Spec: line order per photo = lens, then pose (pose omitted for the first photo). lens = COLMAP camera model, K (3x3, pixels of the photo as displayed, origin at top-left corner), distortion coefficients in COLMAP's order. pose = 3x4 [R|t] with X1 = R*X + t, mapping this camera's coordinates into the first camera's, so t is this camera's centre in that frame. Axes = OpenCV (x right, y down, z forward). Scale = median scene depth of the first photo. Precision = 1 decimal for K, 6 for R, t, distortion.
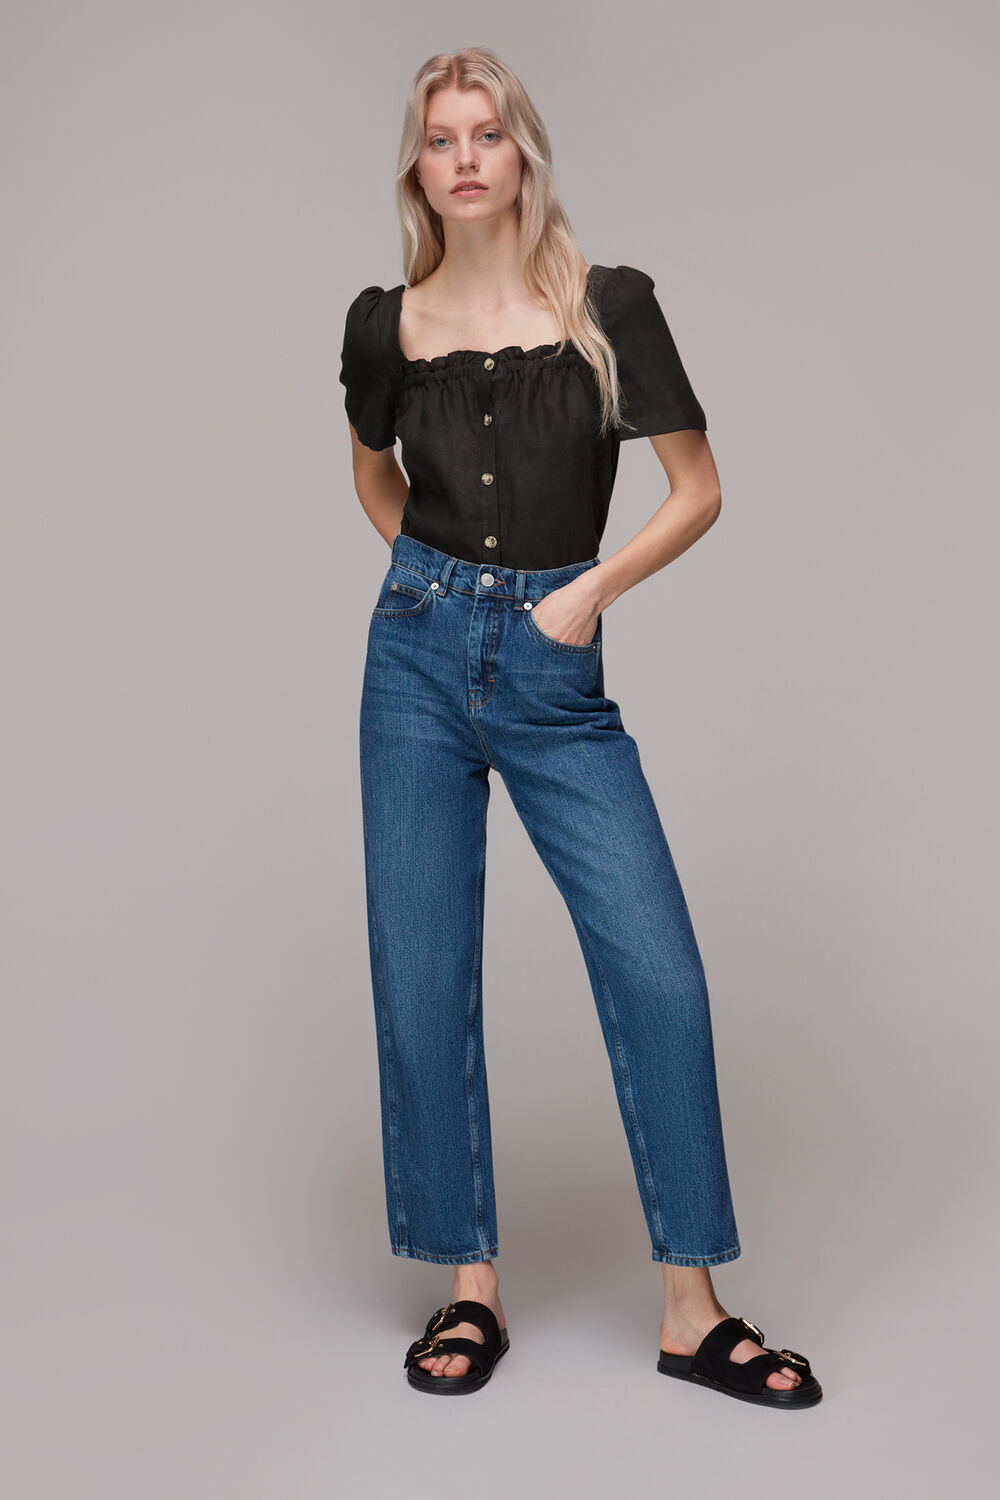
lens RADIAL K [[2035.8, 0, 500.0], [0, 2035.8, 750.0], [0, 0, 1]] dist [-0.305747, 3.967113]
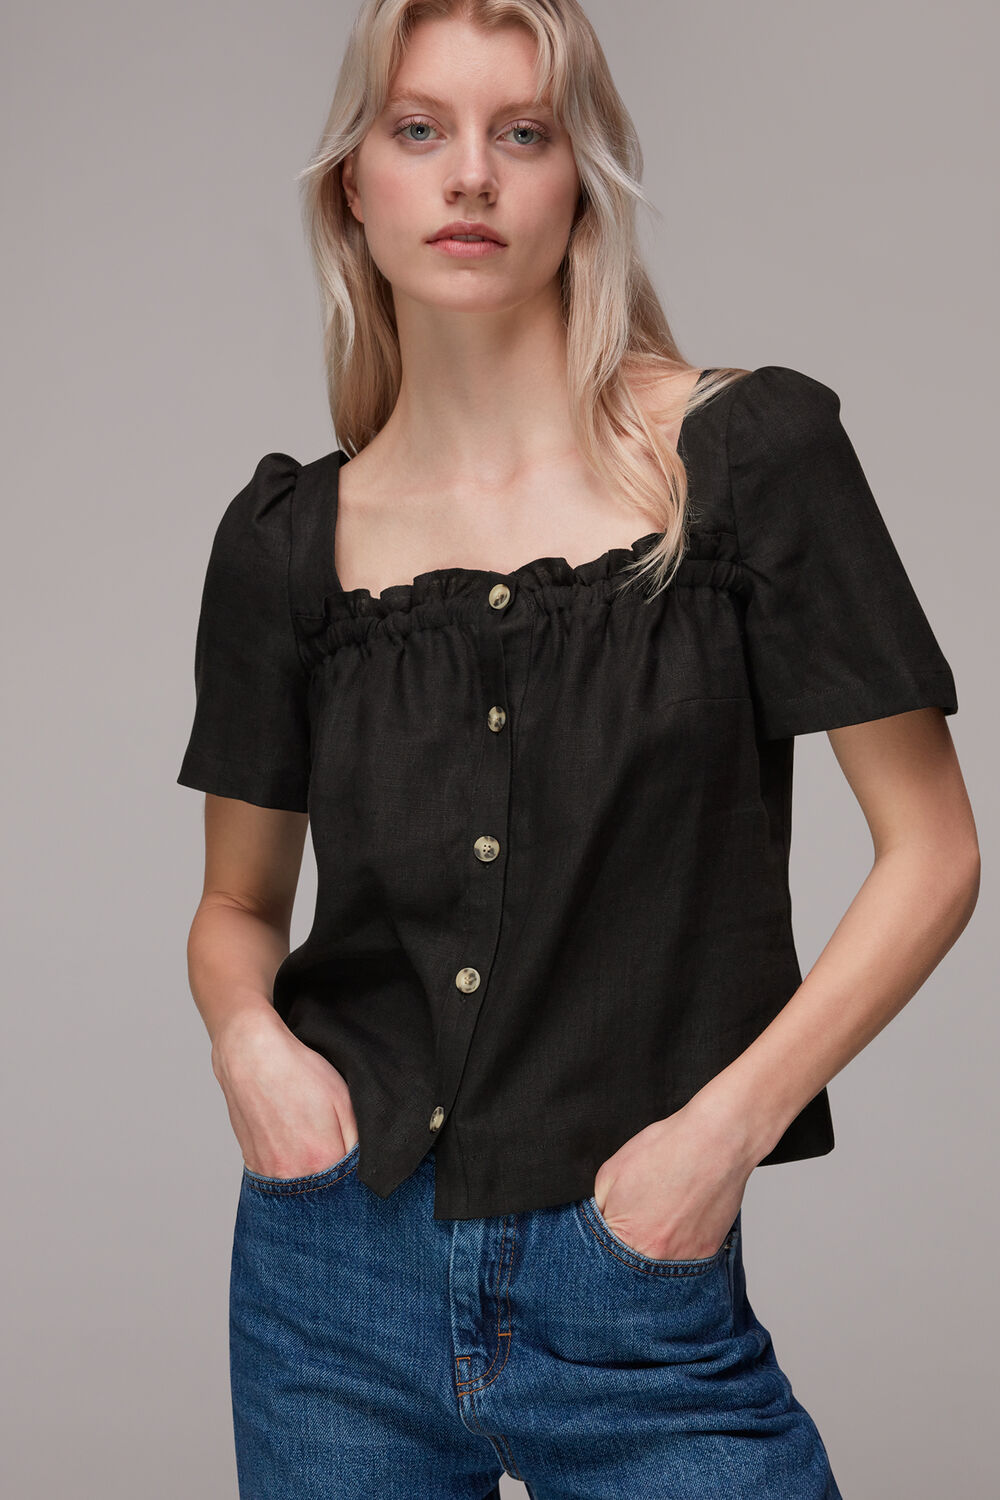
lens RADIAL K [[2035.8, 0, 500.0], [0, 2035.8, 750.0], [0, 0, 1]] dist [-0.305747, 3.967113]
pose [[0.999470, -0.008220, -0.031511, 0.010113], [0.008280, 0.999964, 0.001792, -0.161920], [0.031495, -0.002052, 0.999502, 0.537572]]
